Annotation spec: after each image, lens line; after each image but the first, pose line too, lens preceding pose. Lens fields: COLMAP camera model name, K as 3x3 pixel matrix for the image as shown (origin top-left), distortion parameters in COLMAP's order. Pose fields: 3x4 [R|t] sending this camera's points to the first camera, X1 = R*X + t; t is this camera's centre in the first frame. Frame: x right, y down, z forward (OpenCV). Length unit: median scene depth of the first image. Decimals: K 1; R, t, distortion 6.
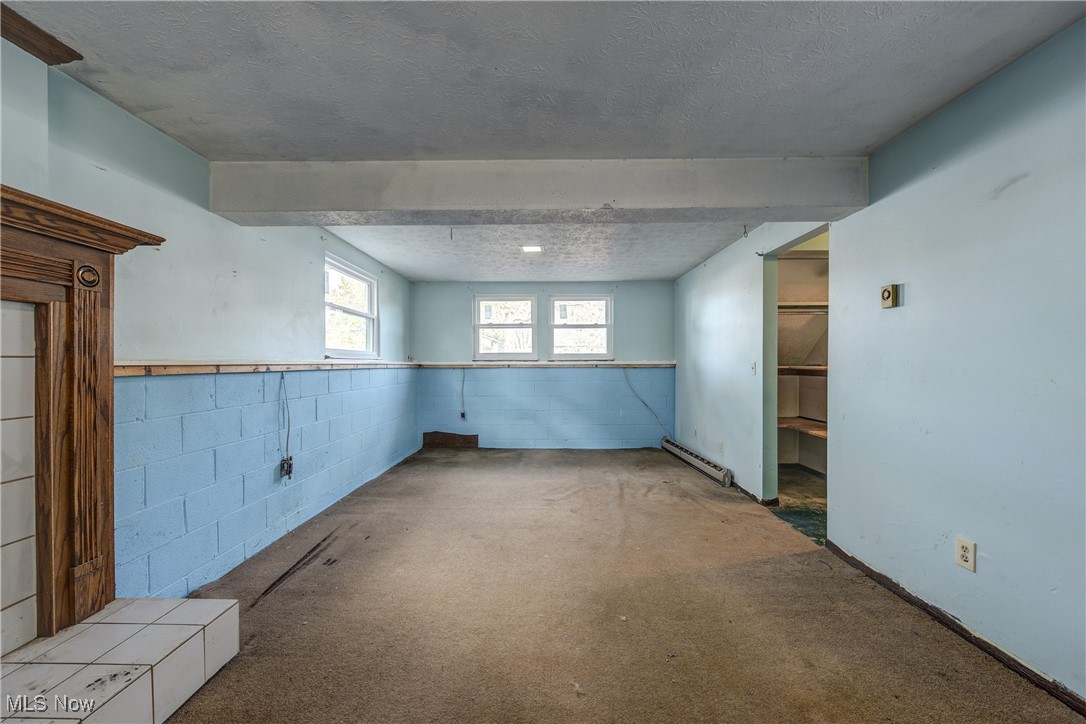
lens RADIAL K [[423.9, 0, 537.0], [0, 423.9, 366.1], [0, 0, 1]] dist [0.003457, -0.001008]
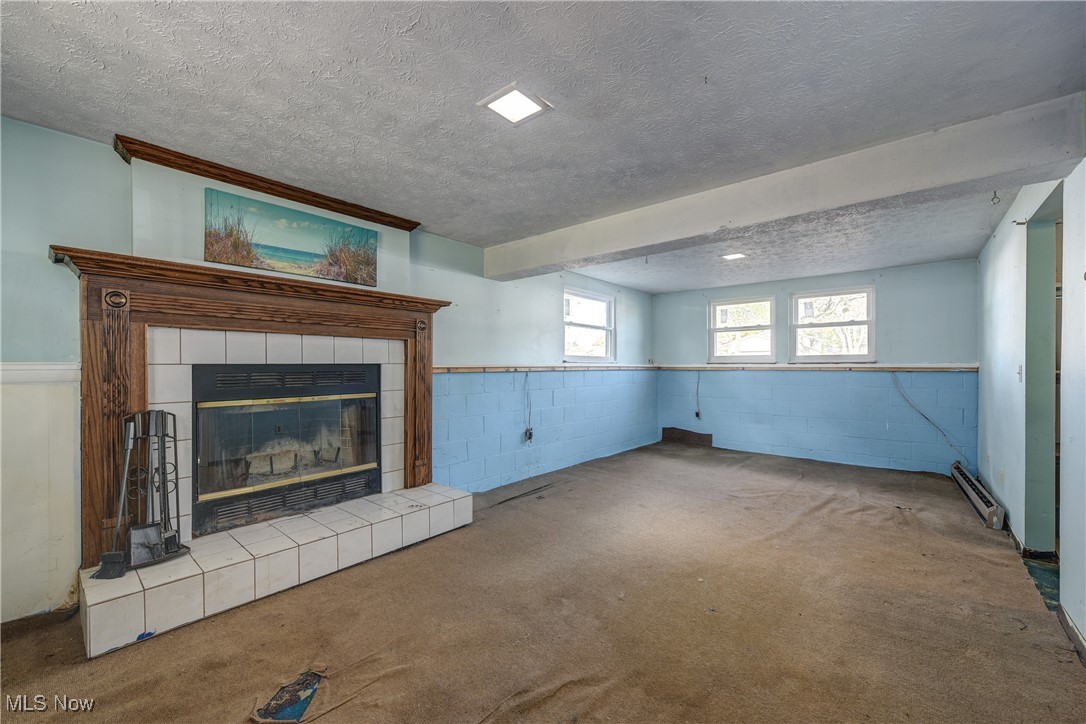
lens RADIAL K [[423.9, 0, 551.1], [0, 423.9, 365.2], [0, 0, 1]] dist [0.003457, -0.001008]
pose [[0.780587, 0.000605, -0.625047, 0.361588], [-0.004685, 0.999977, -0.004883, -0.002408], [0.625029, 0.006740, 0.780572, -0.117185]]
